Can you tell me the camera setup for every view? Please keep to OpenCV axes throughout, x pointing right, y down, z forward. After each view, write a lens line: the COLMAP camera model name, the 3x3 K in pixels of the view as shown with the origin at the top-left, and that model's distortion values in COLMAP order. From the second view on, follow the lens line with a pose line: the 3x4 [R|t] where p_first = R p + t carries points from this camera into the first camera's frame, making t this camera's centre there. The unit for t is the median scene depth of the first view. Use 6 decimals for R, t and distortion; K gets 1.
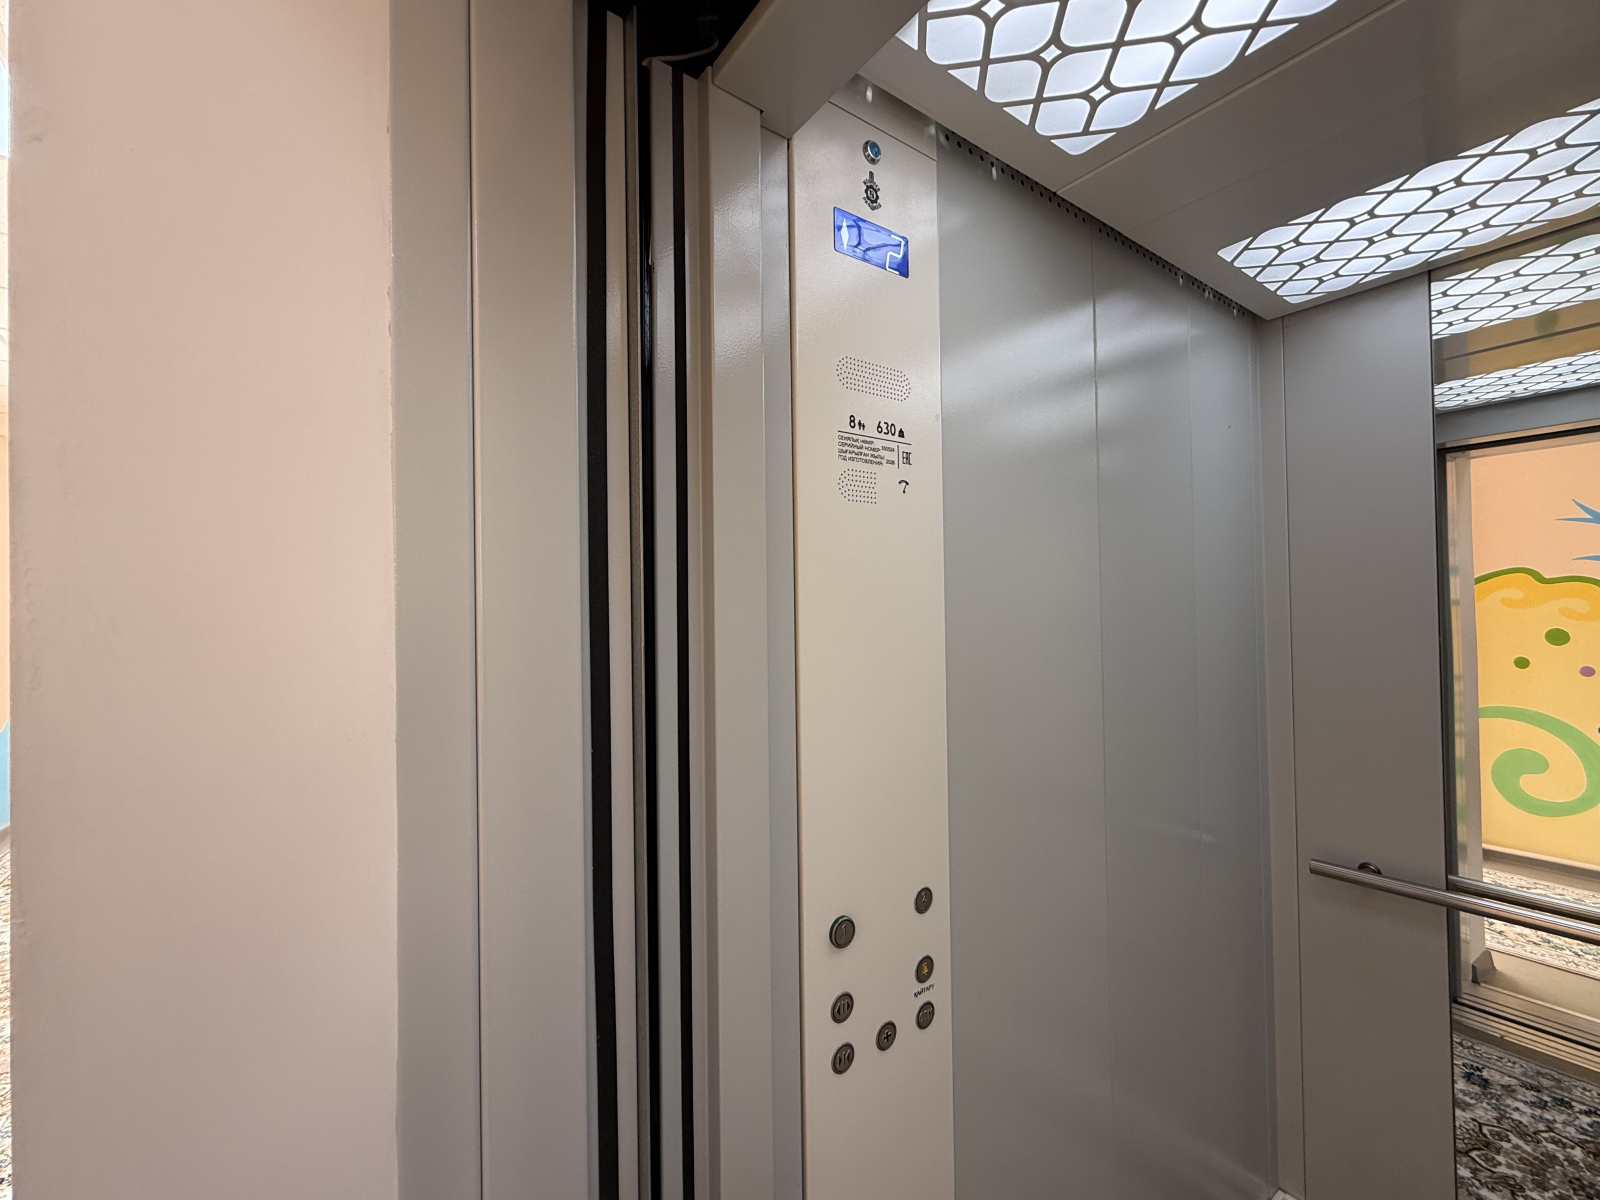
lens RADIAL K [[673.1, 0, 802.9], [0, 673.1, 601.0], [0, 0, 1]] dist [-0.000321, 0.000110]
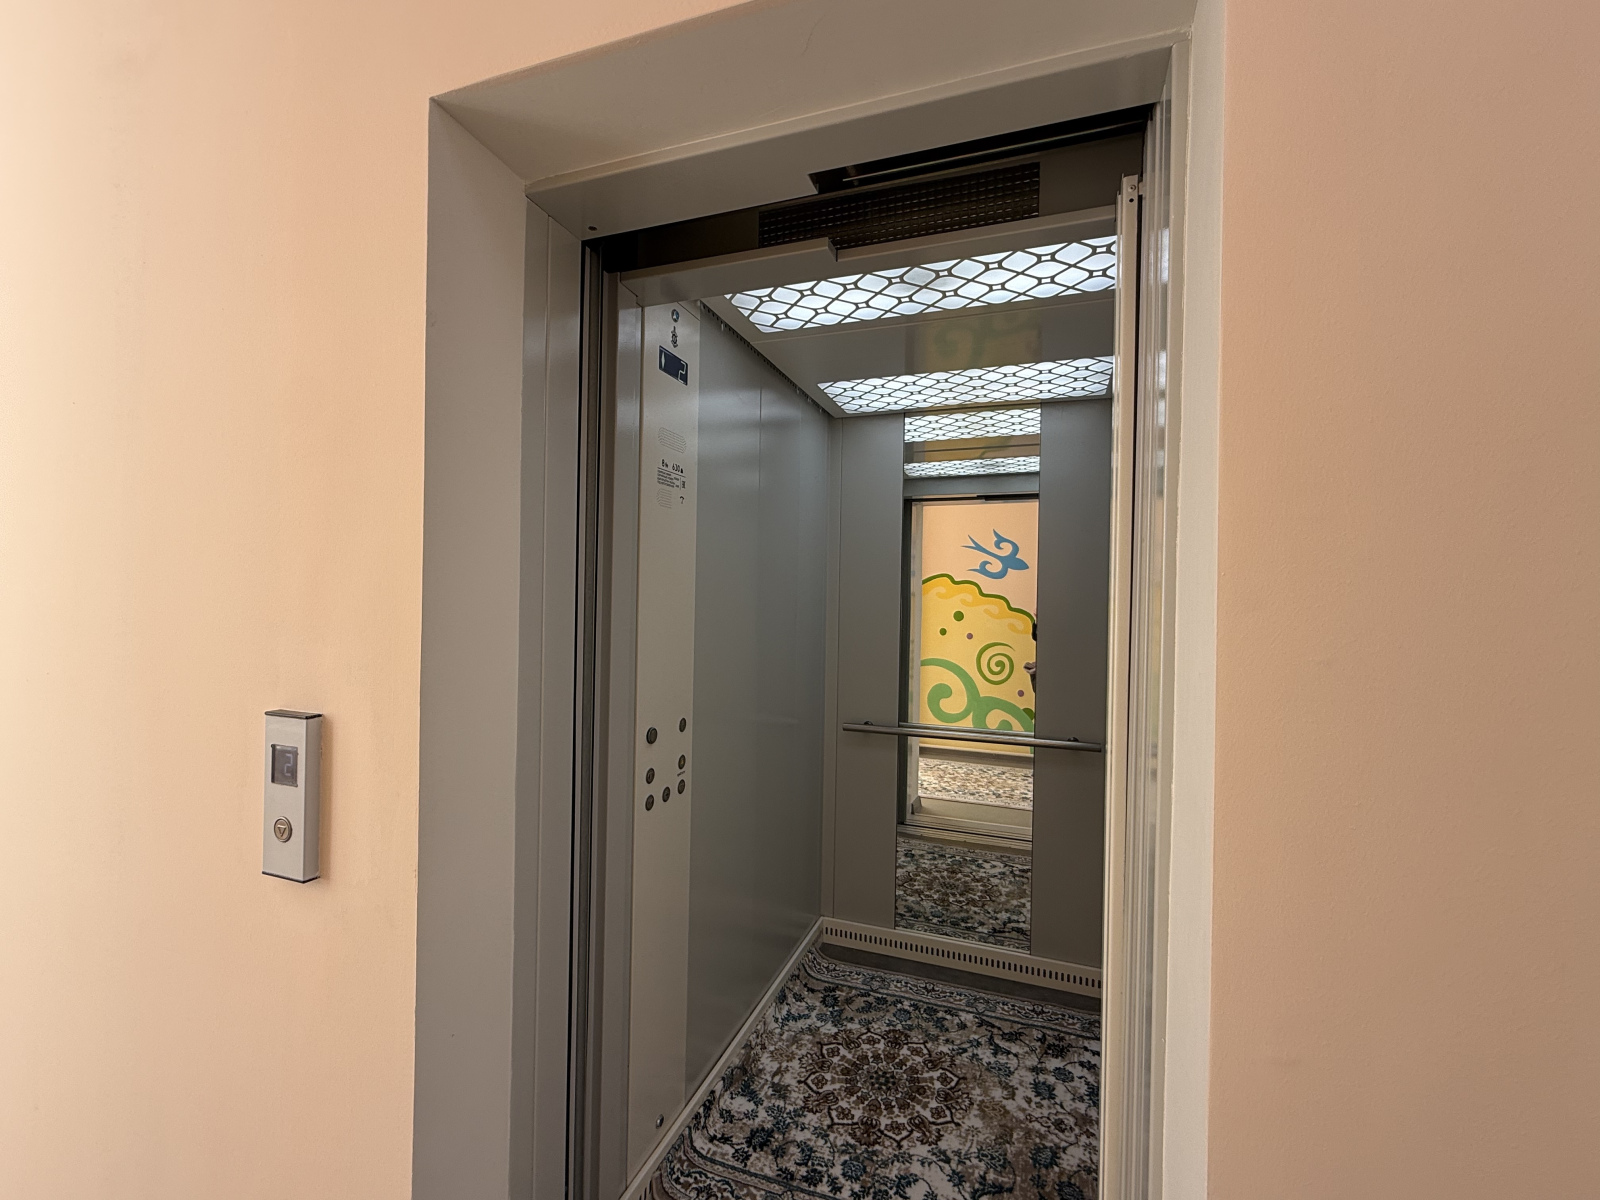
lens RADIAL K [[673.1, 0, 799.7], [0, 673.1, 599.0], [0, 0, 1]] dist [-0.000321, 0.000110]
pose [[0.829657, 0.029978, 0.557468, -0.366849], [-0.039176, 0.999222, 0.004570, 0.048143], [-0.556897, -0.025631, 0.830186, -0.434349]]
